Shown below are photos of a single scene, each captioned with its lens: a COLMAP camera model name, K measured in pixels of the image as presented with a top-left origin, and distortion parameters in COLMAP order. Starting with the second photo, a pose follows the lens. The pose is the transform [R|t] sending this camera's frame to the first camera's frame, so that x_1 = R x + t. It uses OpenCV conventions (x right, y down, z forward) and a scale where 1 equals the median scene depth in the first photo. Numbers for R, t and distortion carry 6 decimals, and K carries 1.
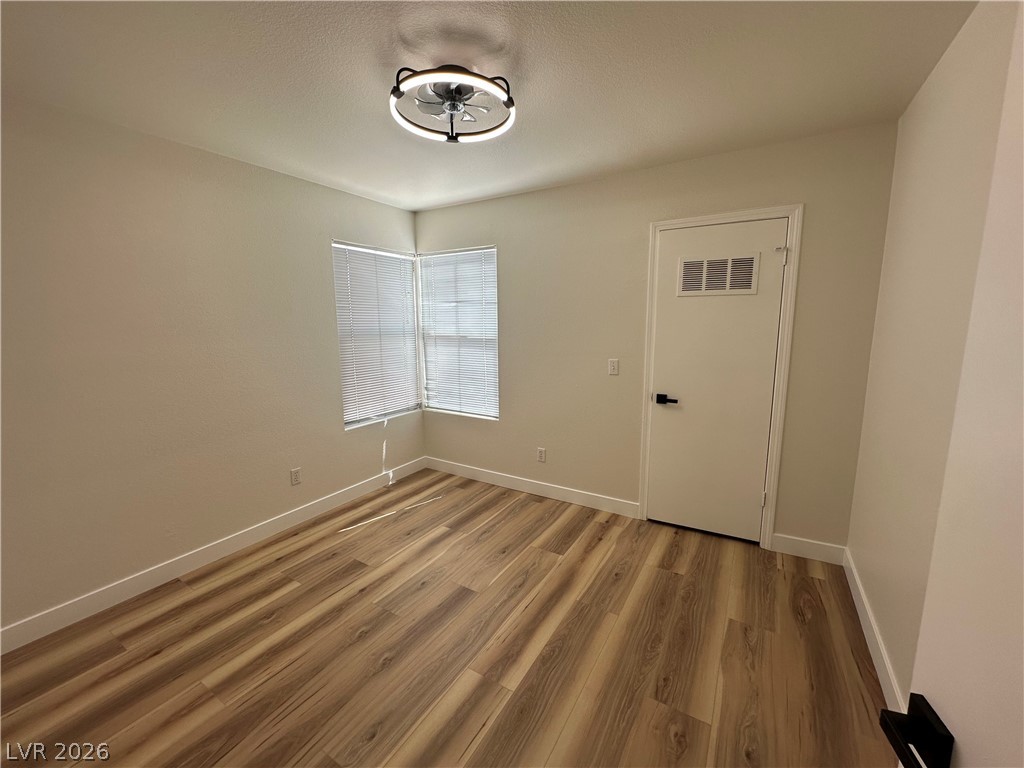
lens RADIAL K [[409.6, 0, 514.1], [0, 409.6, 389.0], [0, 0, 1]] dist [-0.004325, 0.000990]
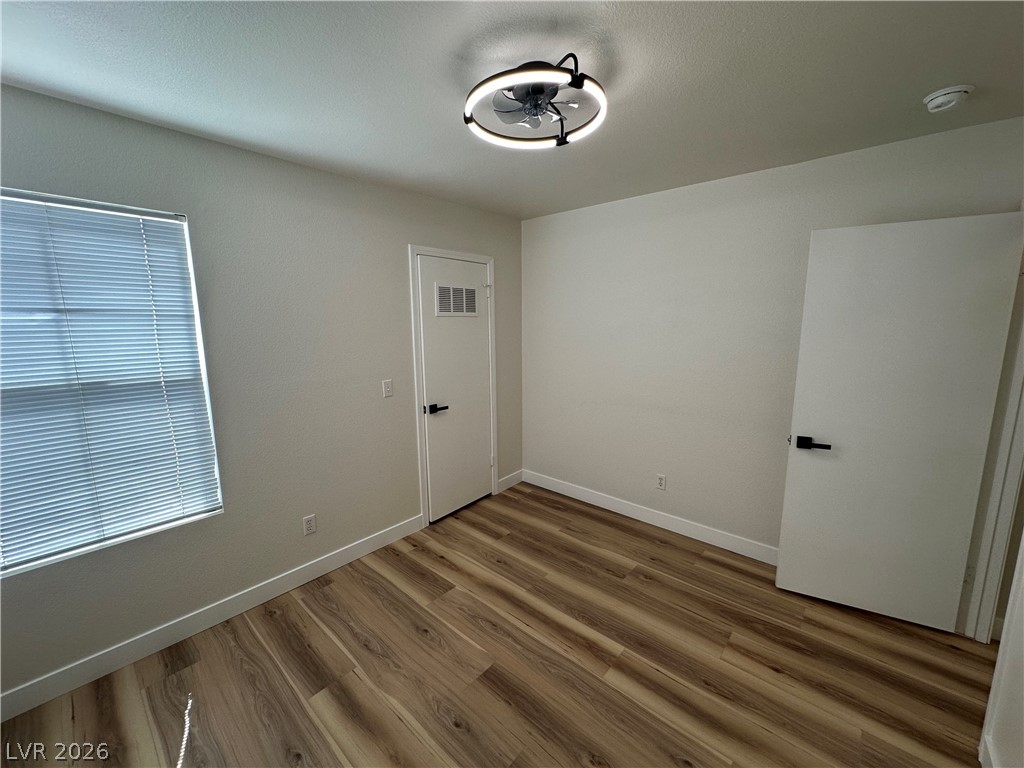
lens RADIAL K [[409.6, 0, 510.9], [0, 409.6, 389.6], [0, 0, 1]] dist [-0.004325, 0.000990]
pose [[0.177445, -0.161864, 0.970728, -0.693878], [0.166898, 0.977043, 0.132408, -0.144395], [-0.969875, 0.138517, 0.200386, 0.603618]]
